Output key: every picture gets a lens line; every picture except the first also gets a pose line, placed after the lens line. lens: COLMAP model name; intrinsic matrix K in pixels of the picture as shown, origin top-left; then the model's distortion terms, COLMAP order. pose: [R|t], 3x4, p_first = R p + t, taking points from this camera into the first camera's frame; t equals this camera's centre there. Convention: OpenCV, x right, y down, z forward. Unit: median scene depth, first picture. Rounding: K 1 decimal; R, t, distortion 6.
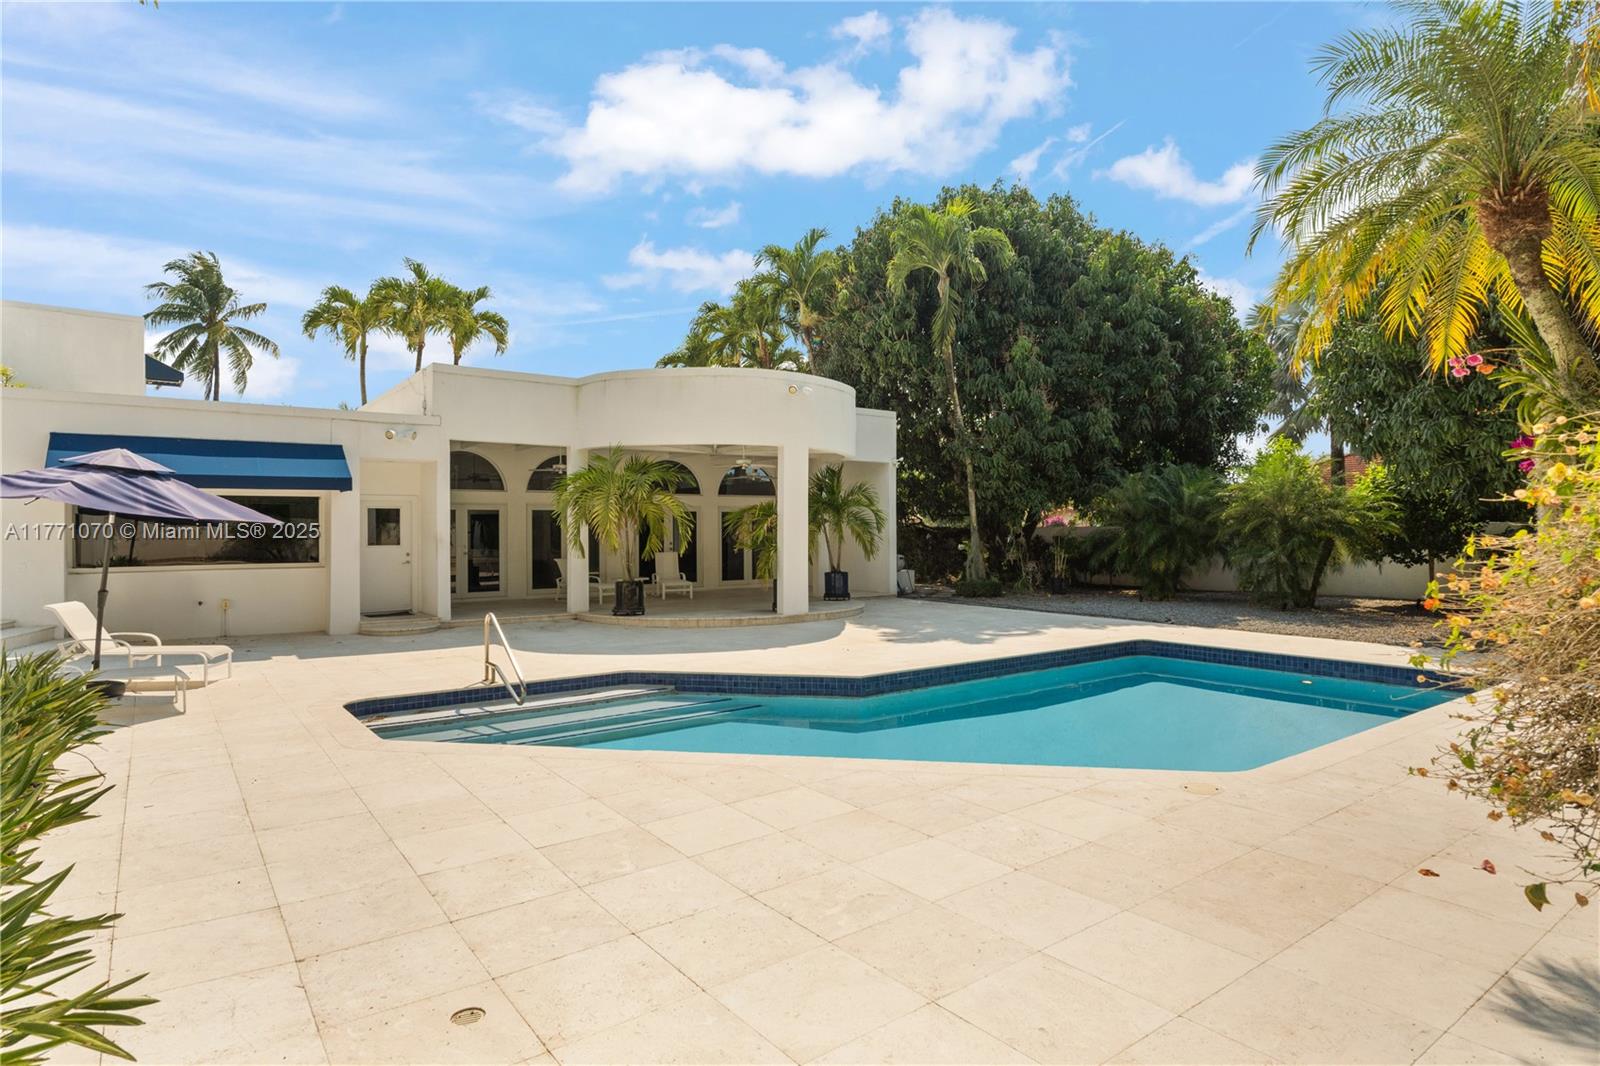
lens RADIAL K [[876.3, 0, 800.0], [0, 876.3, 533.0], [0, 0, 1]] dist [-0.000435, -0.000113]
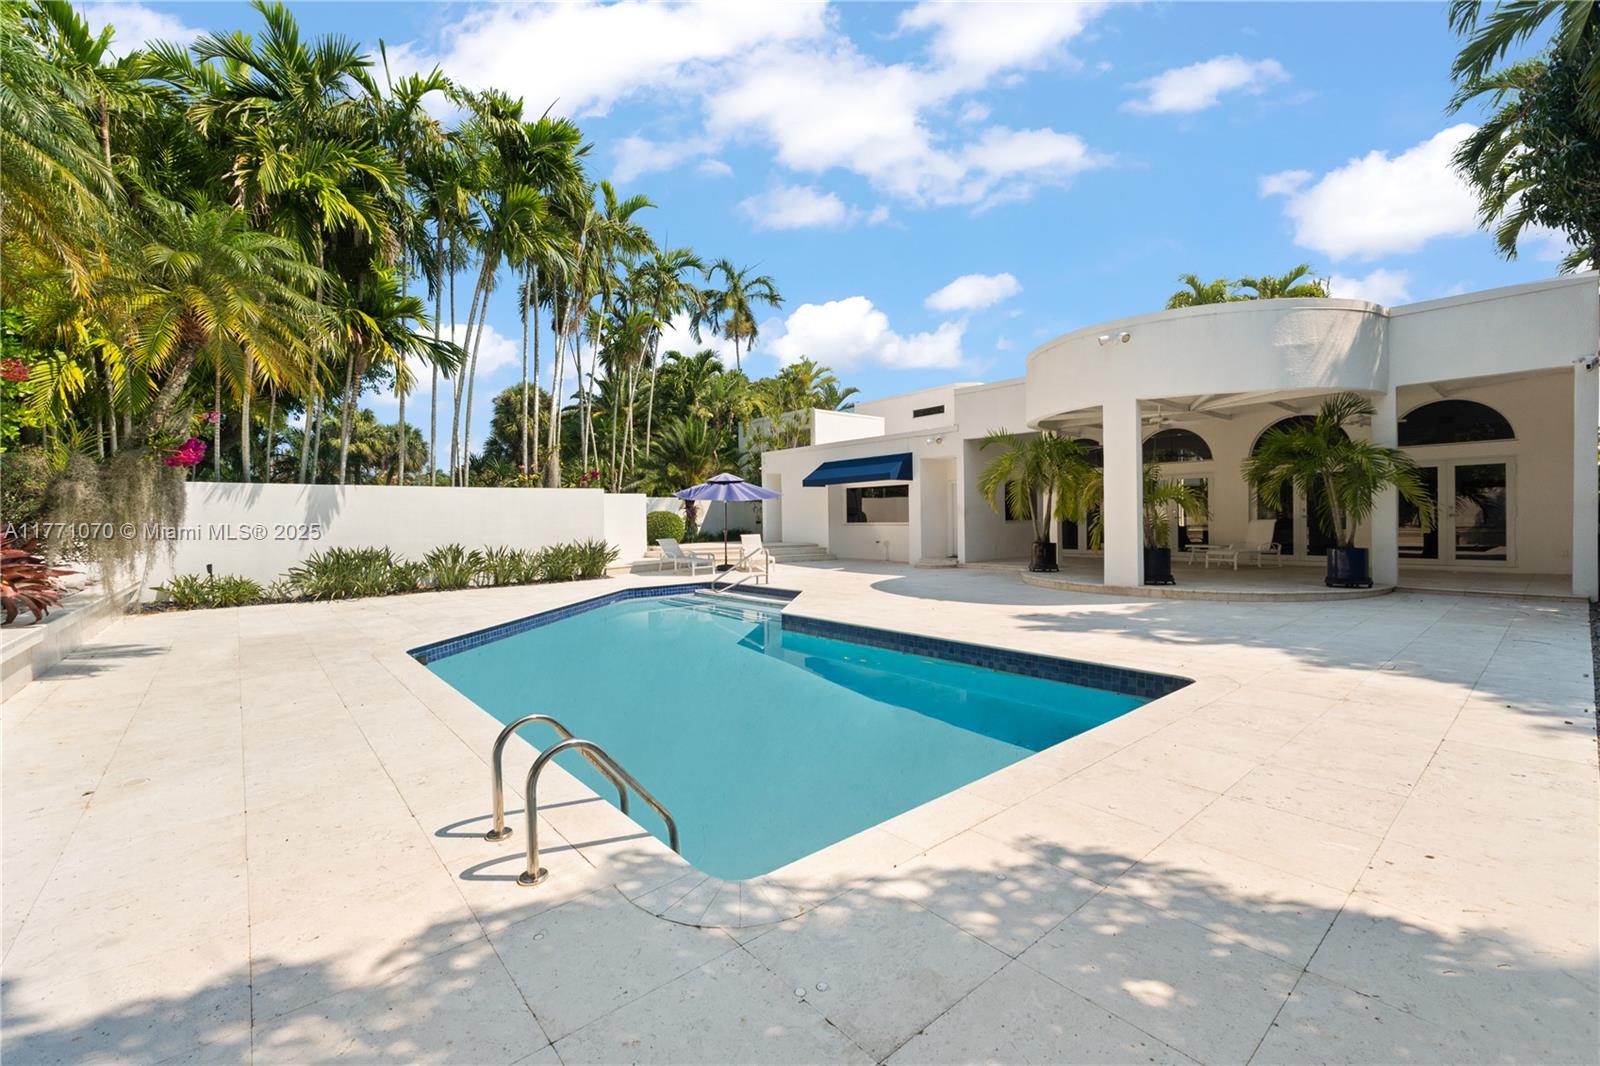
lens RADIAL K [[670.2, 0, 798.1], [0, 670.2, 516.4], [0, 0, 1]] dist [-0.000897, -0.000060]
pose [[0.069191, 0.000220, -0.997603, 0.540790], [0.009394, 0.999955, 0.000873, 0.014402], [0.997559, -0.009432, 0.069186, 0.505895]]
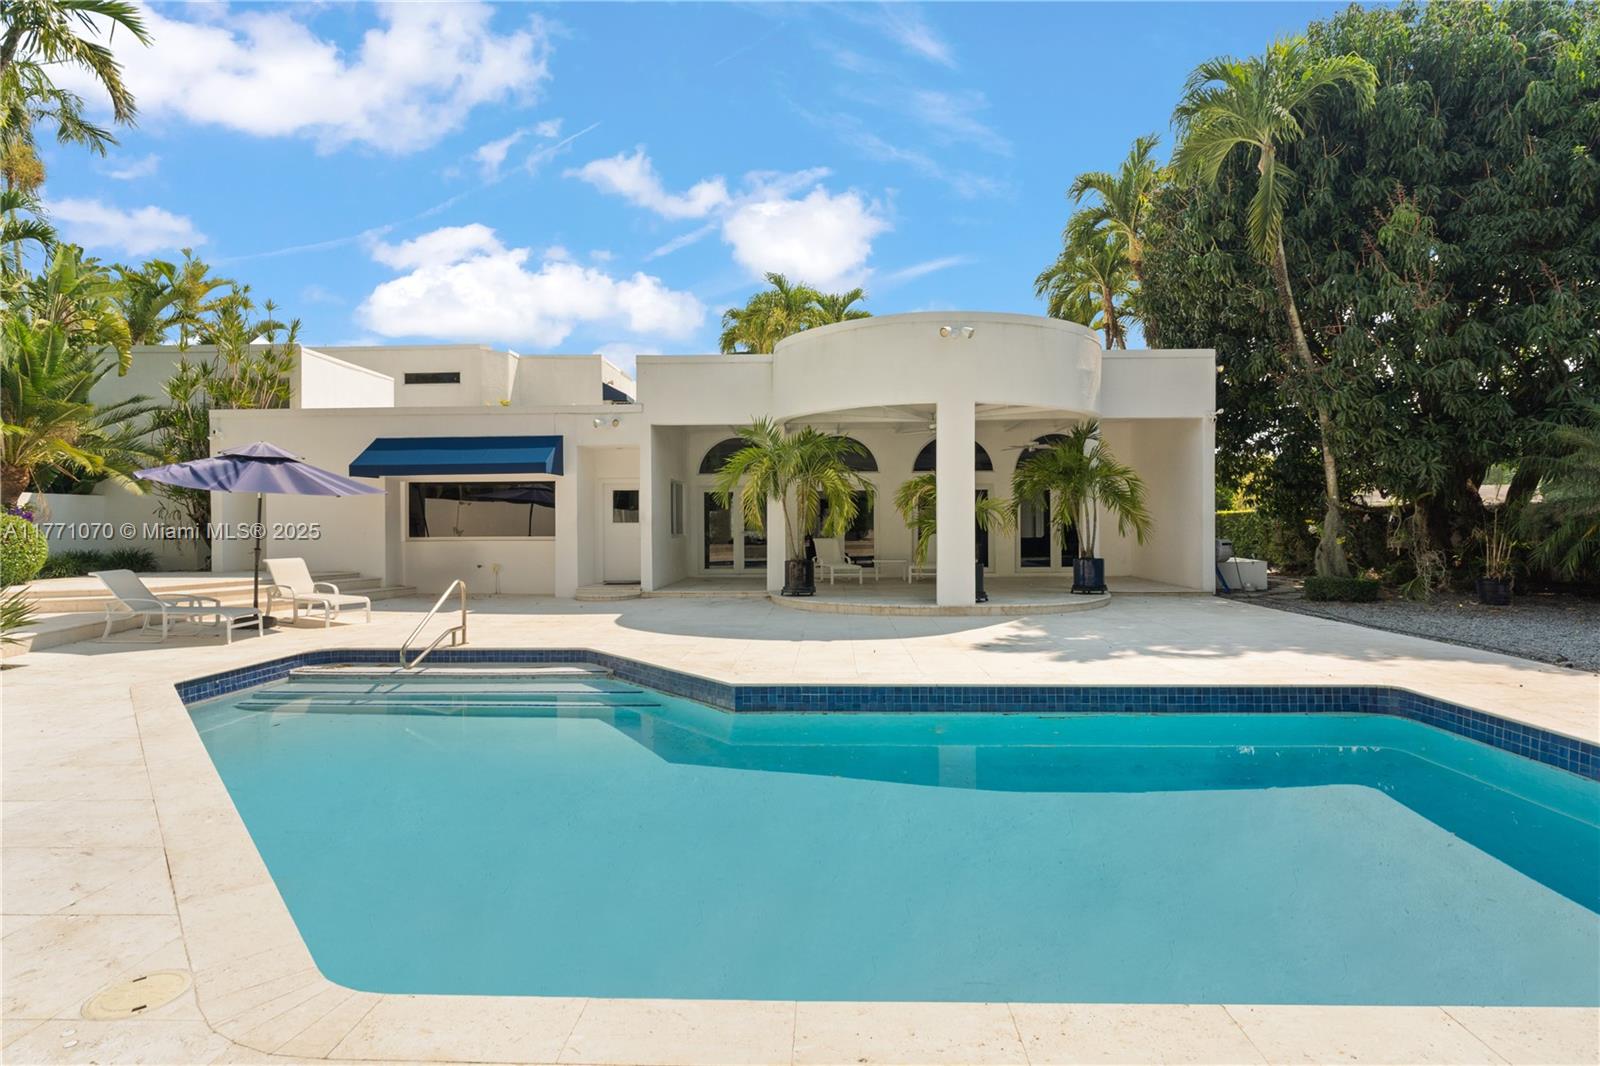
lens RADIAL K [[807.2, 0, 800.0], [0, 807.2, 533.0], [0, 0, 1]] dist [-0.005771, -0.000458]
pose [[0.782219, 0.006369, -0.622971, 0.285630], [-0.000540, 0.999954, 0.009544, 0.014156], [0.623003, -0.007129, 0.782187, 0.258953]]
